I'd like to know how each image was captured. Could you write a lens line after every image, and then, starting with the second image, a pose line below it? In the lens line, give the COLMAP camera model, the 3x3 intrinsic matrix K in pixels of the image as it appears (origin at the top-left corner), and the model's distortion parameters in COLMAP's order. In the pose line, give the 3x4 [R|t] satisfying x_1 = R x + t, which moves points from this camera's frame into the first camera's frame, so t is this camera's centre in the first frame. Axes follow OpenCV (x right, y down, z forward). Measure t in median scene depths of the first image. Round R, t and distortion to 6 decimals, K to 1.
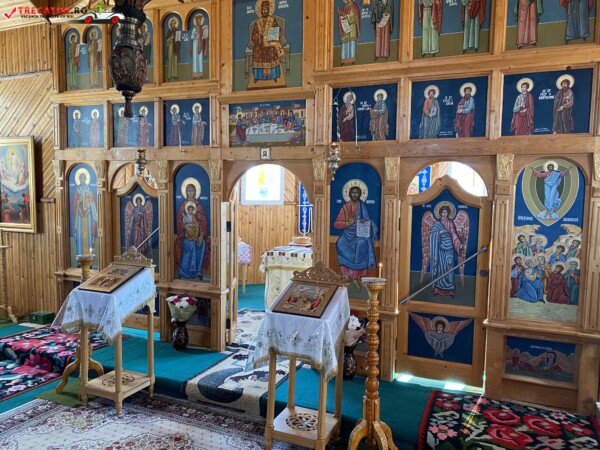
lens RADIAL K [[458.7, 0, 300.5], [0, 458.7, 227.2], [0, 0, 1]] dist [0.027468, -0.022984]
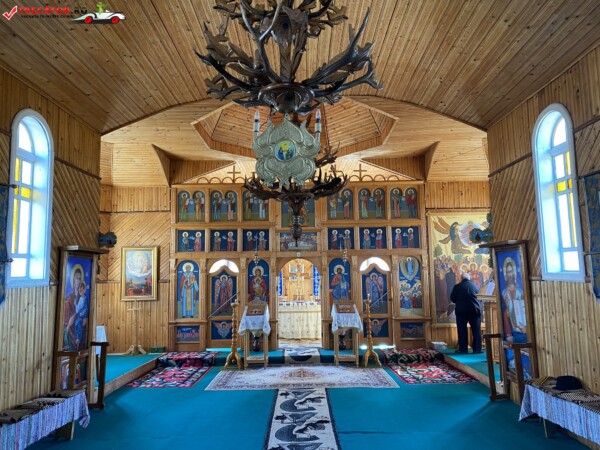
lens RADIAL K [[458.7, 0, 297.2], [0, 458.7, 220.5], [0, 0, 1]] dist [0.027468, -0.022984]
pose [[0.922854, 0.010225, 0.385013, -1.040254], [0.060348, 0.983461, -0.170768, 0.066257], [-0.380391, 0.180829, 0.906975, -1.183757]]
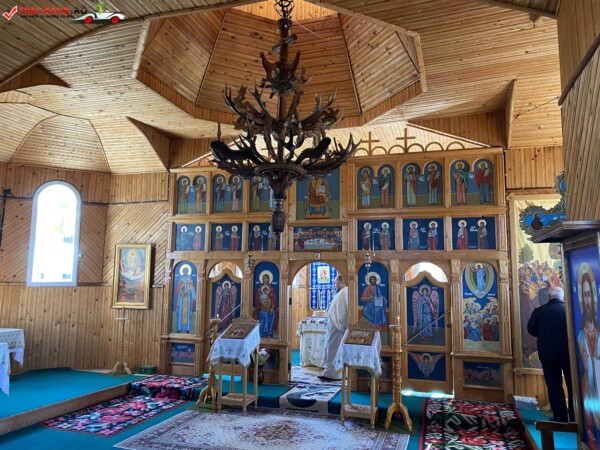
lens RADIAL K [[458.7, 0, 301.6], [0, 458.7, 221.0], [0, 0, 1]] dist [0.027468, -0.022984]
pose [[0.995486, 0.007236, 0.094632, -0.316365], [0.011181, 0.981205, -0.192642, 0.037133], [-0.094248, 0.192830, 0.976695, -0.709890]]
